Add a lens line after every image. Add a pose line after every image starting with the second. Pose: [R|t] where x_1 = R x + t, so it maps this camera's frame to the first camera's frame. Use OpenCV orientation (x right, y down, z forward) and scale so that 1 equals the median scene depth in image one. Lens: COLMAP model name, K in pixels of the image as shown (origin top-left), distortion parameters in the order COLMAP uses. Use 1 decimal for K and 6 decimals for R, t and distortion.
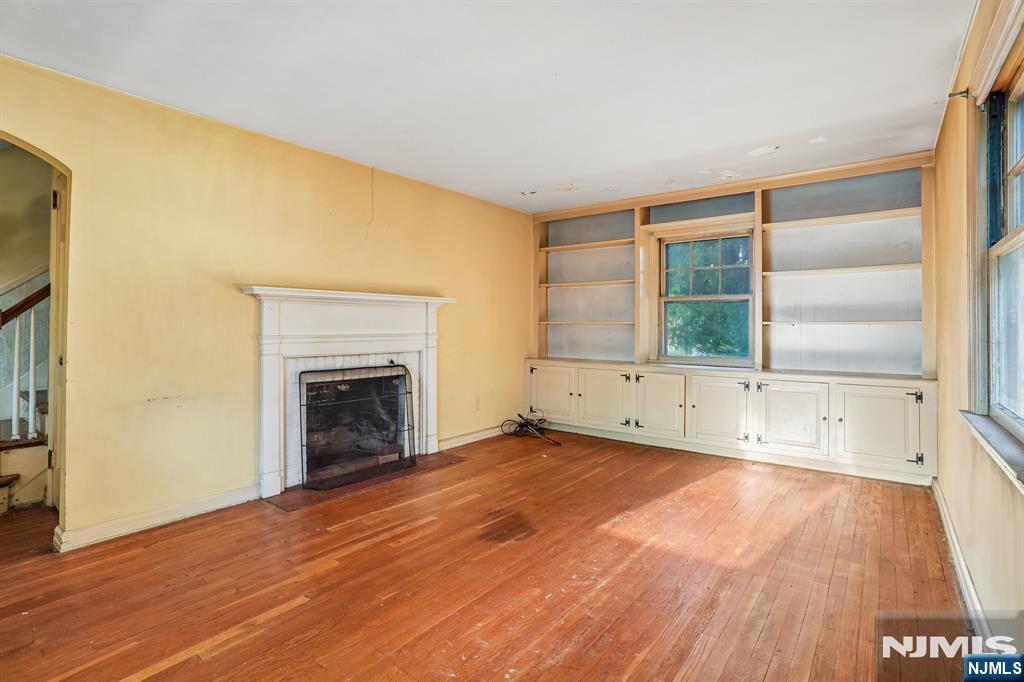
lens RADIAL K [[483.6, 0, 514.2], [0, 483.6, 339.6], [0, 0, 1]] dist [-0.071587, 0.035428]
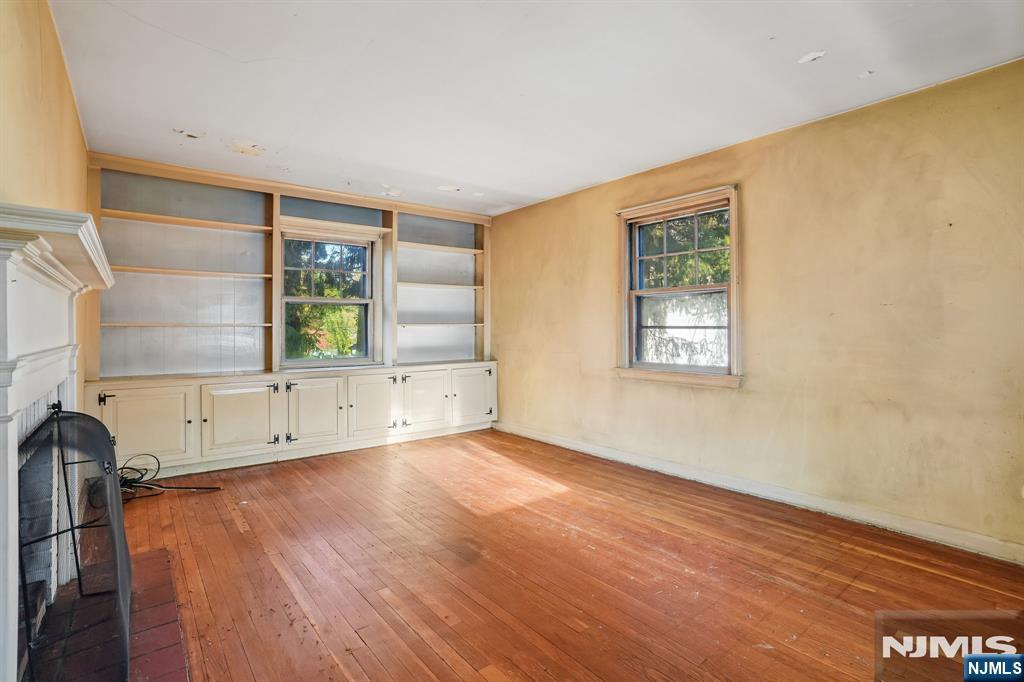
lens RADIAL K [[483.6, 0, 514.2], [0, 483.6, 339.6], [0, 0, 1]] dist [-0.071587, 0.035428]
pose [[0.240950, -0.027652, 0.970144, -0.684672], [0.032393, 0.999266, 0.020437, -0.016106], [-0.969997, 0.026501, 0.241669, 0.523966]]
